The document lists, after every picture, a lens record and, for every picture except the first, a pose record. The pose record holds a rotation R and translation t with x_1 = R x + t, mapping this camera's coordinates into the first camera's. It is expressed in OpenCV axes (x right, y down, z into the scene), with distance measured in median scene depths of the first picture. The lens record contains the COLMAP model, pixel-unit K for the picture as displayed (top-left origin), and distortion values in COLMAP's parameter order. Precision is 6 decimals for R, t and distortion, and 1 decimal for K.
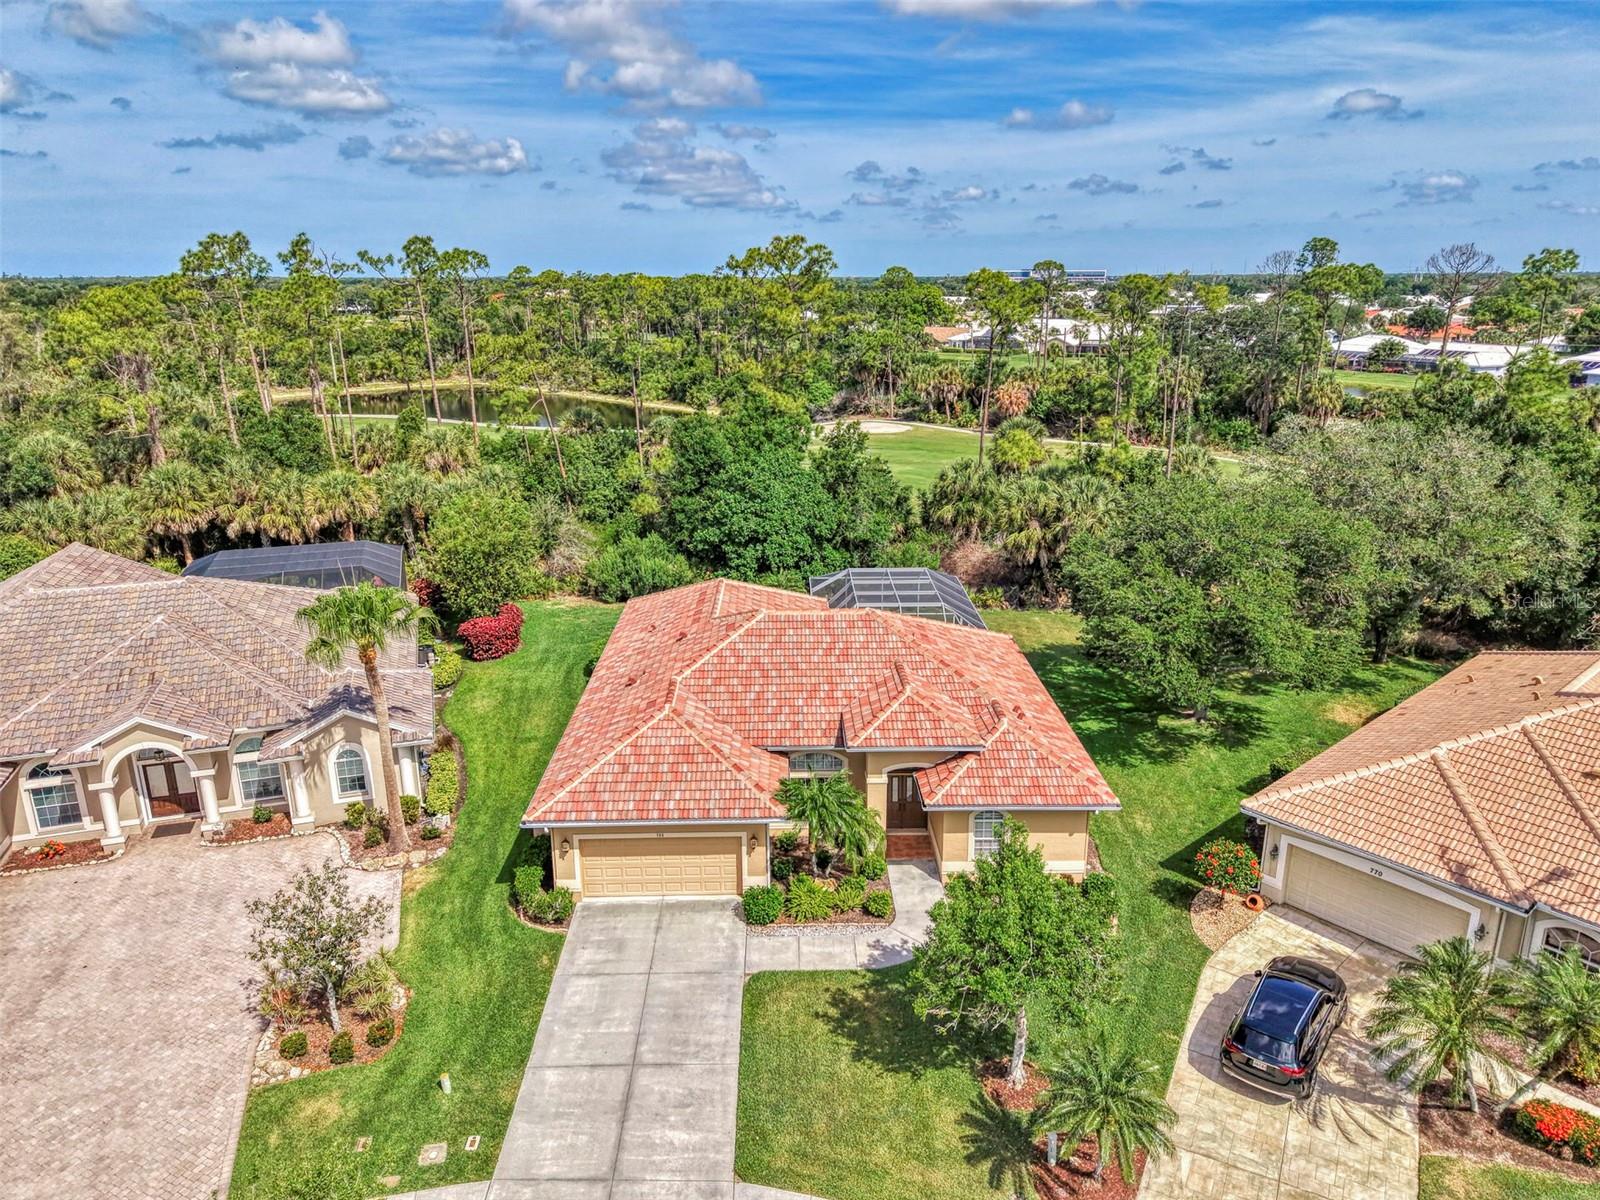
lens RADIAL K [[1085.7, 0, 798.4], [0, 1085.7, 606.3], [0, 0, 1]] dist [0.006123, -0.009080]
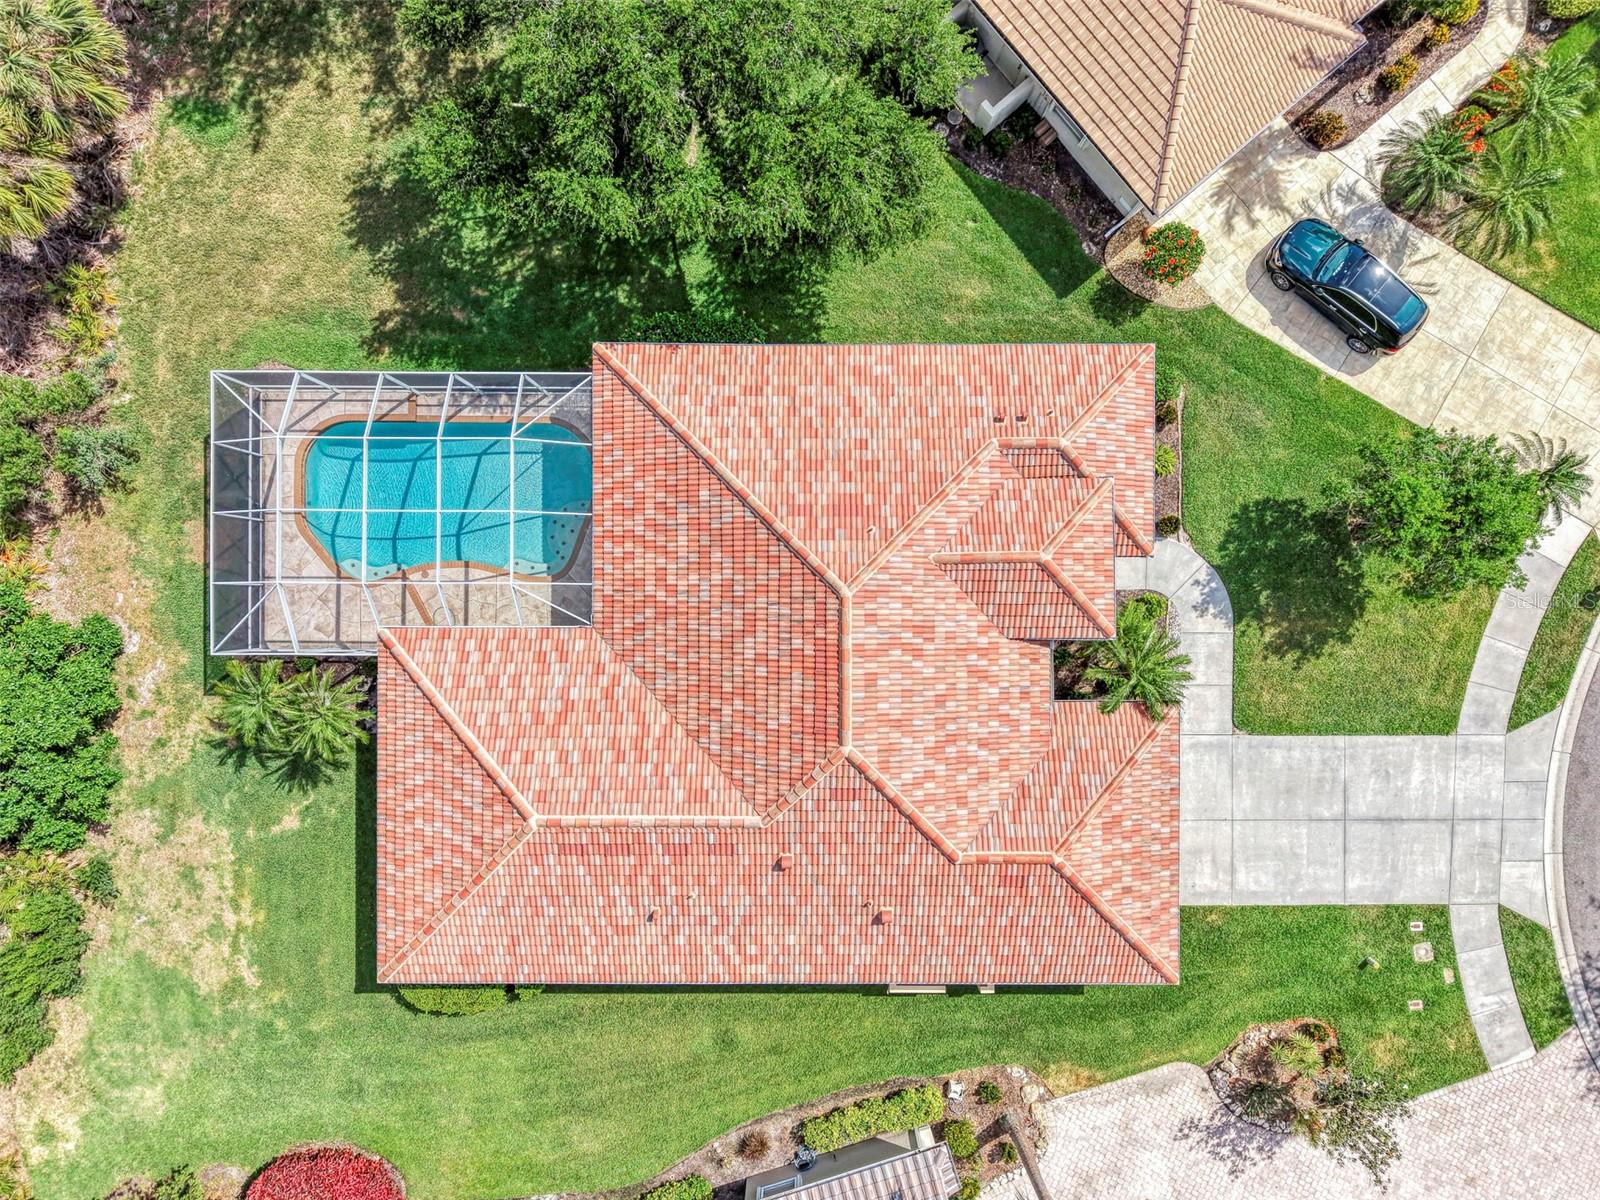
lens RADIAL K [[1085.7, 0, 798.4], [0, 1085.7, 606.3], [0, 0, 1]] dist [0.006123, -0.009080]
pose [[0.009850, -0.999926, -0.007133, 0.076027], [0.317600, -0.003636, 0.948218, -0.755617], [-0.948174, -0.011605, 0.317541, 0.940999]]
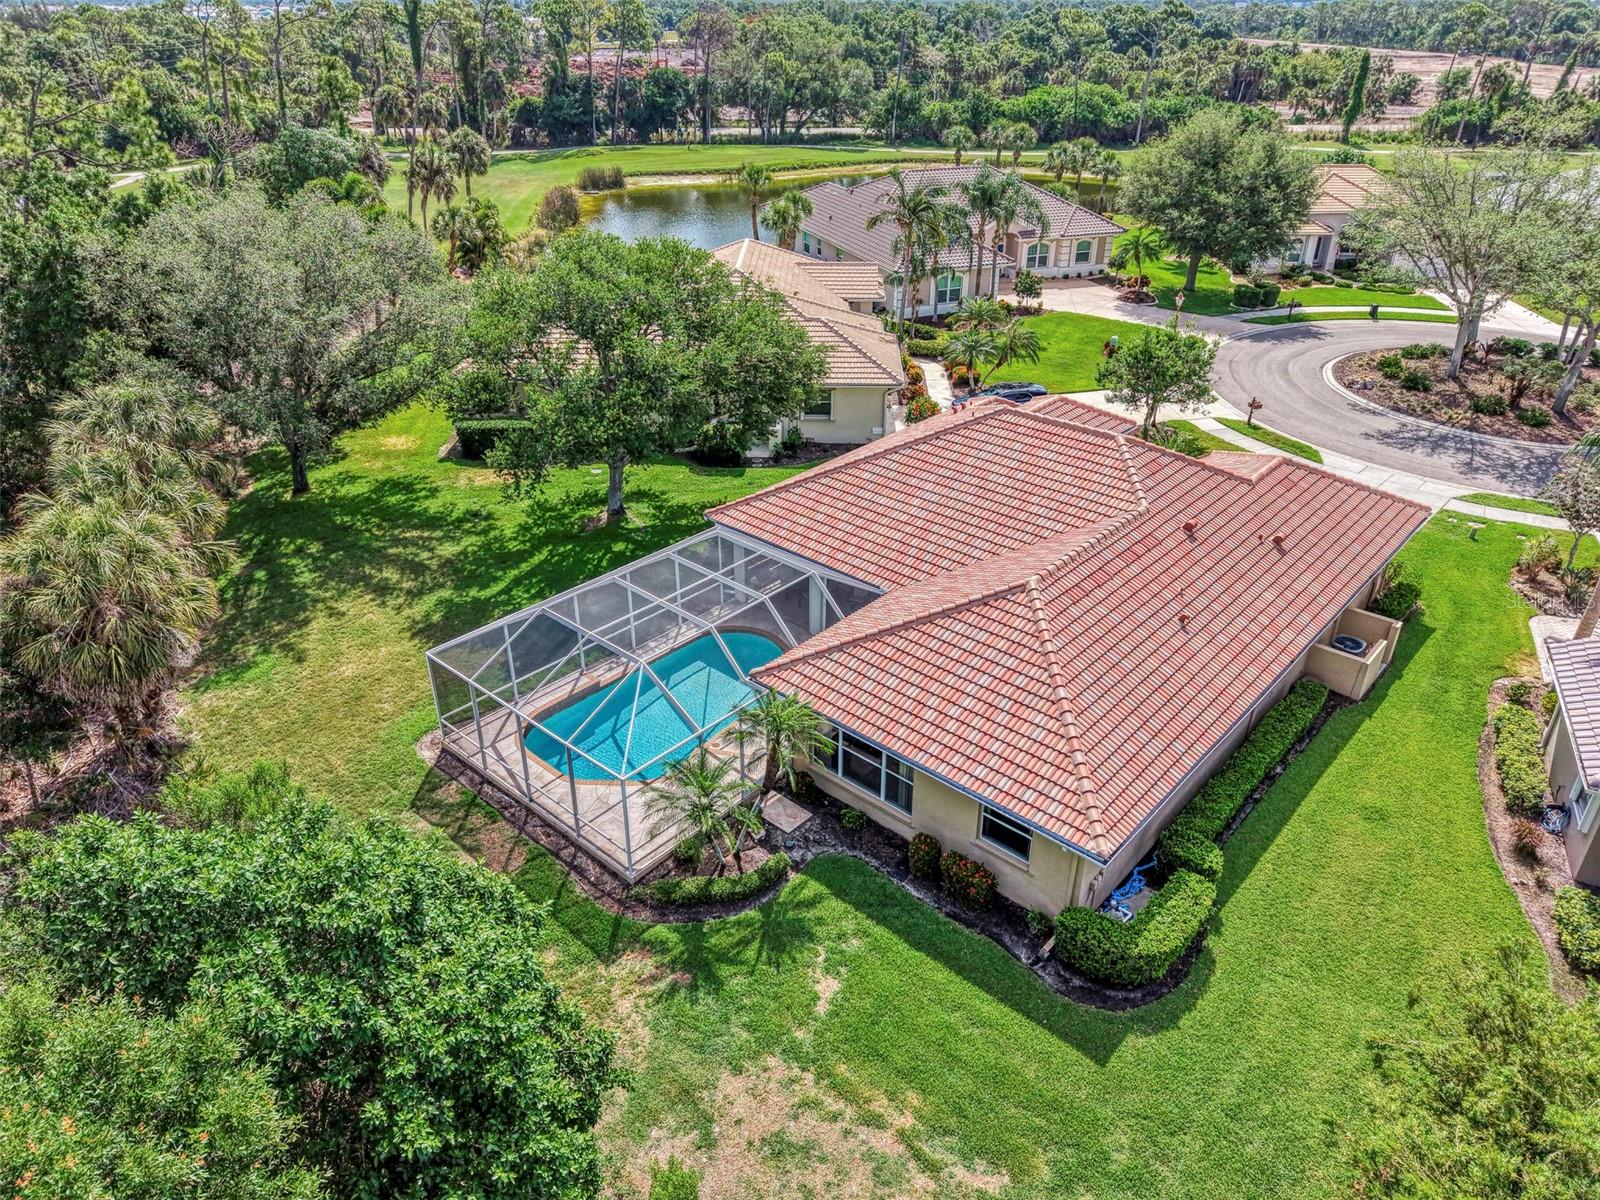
lens RADIAL K [[1063.9, 0, 793.0], [0, 1063.9, 621.2], [0, 0, 1]] dist [0.005248, -0.002862]
pose [[-0.734306, -0.350610, 0.581263, -0.422009], [0.202268, 0.704379, 0.680396, -0.574639], [-0.647983, 0.617190, -0.446313, 1.863952]]
